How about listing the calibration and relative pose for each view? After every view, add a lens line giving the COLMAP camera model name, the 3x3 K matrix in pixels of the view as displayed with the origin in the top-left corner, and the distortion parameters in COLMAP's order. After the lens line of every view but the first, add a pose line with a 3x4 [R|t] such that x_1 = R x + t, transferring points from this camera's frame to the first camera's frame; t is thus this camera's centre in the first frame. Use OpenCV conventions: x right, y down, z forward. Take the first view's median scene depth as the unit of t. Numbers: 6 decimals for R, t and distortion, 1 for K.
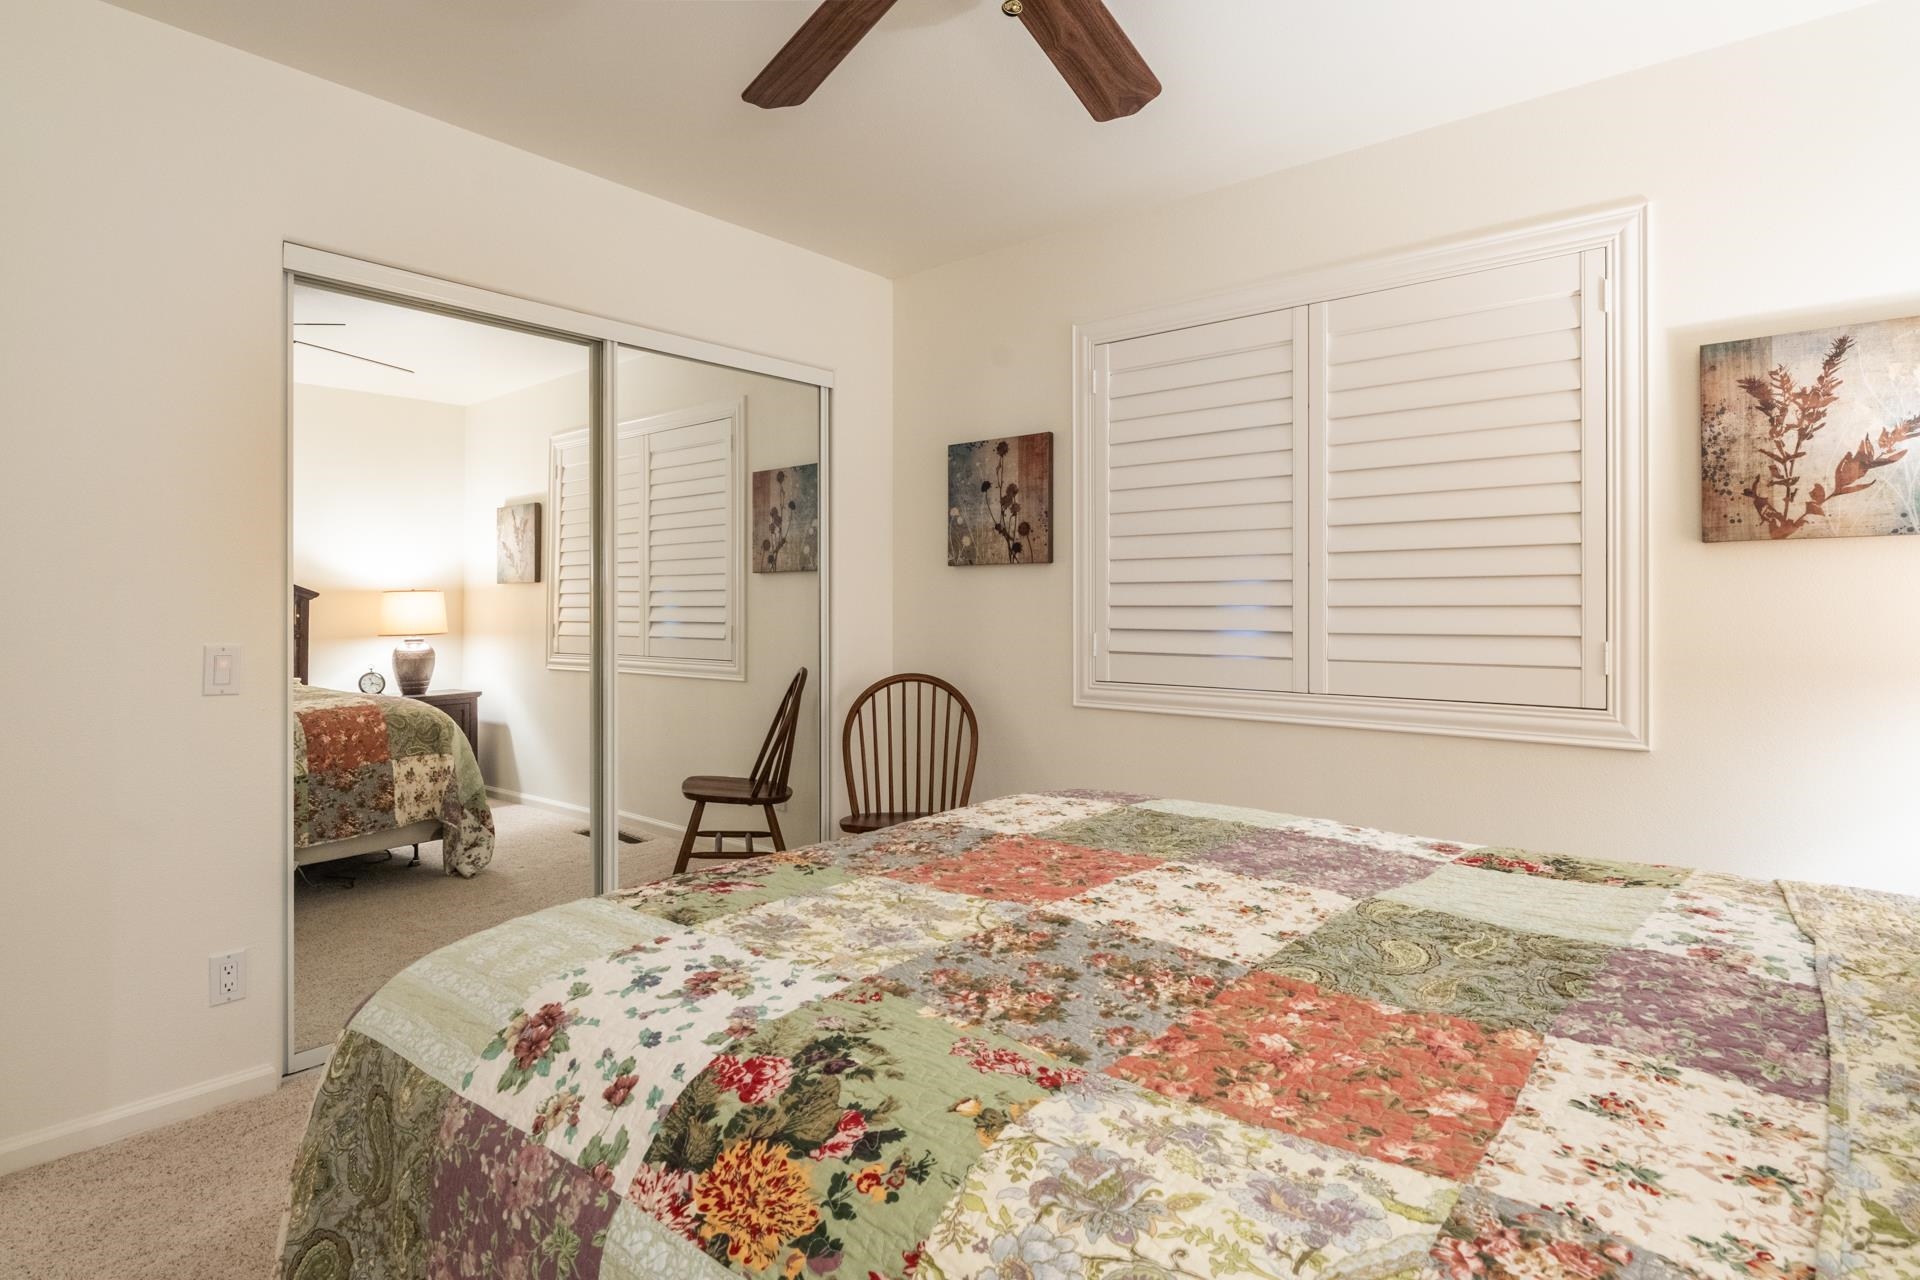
lens RADIAL K [[1016.9, 0, 903.6], [0, 1016.9, 608.8], [0, 0, 1]] dist [-0.004568, -0.001772]
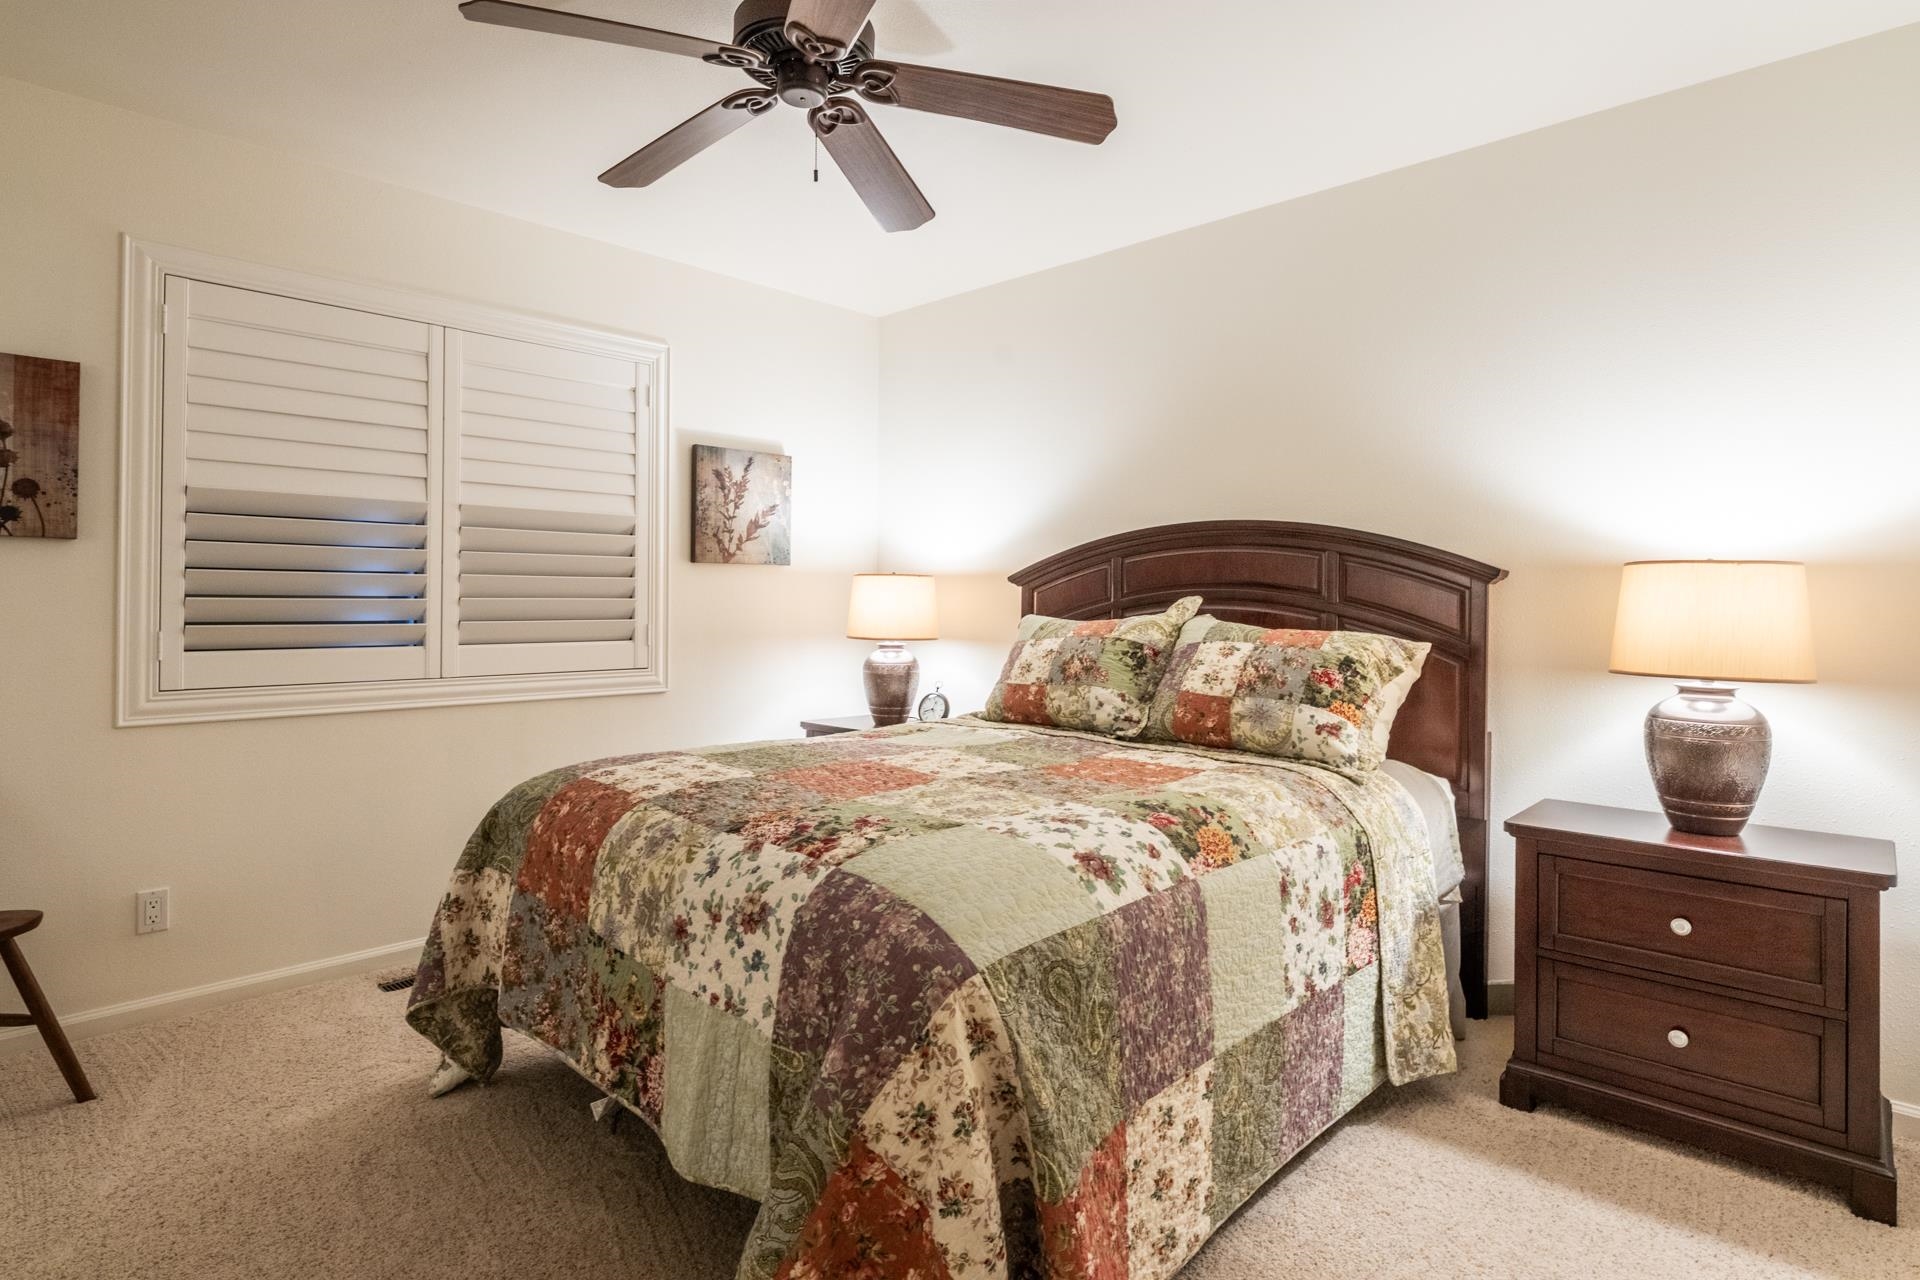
lens RADIAL K [[1016.9, 0, 950.7], [0, 1016.9, 614.3], [0, 0, 1]] dist [-0.004568, -0.001772]
pose [[0.049877, -0.012591, 0.998676, -0.933376], [-0.003250, 0.999913, 0.012769, -0.003124], [-0.998750, -0.003882, 0.049832, 0.536722]]
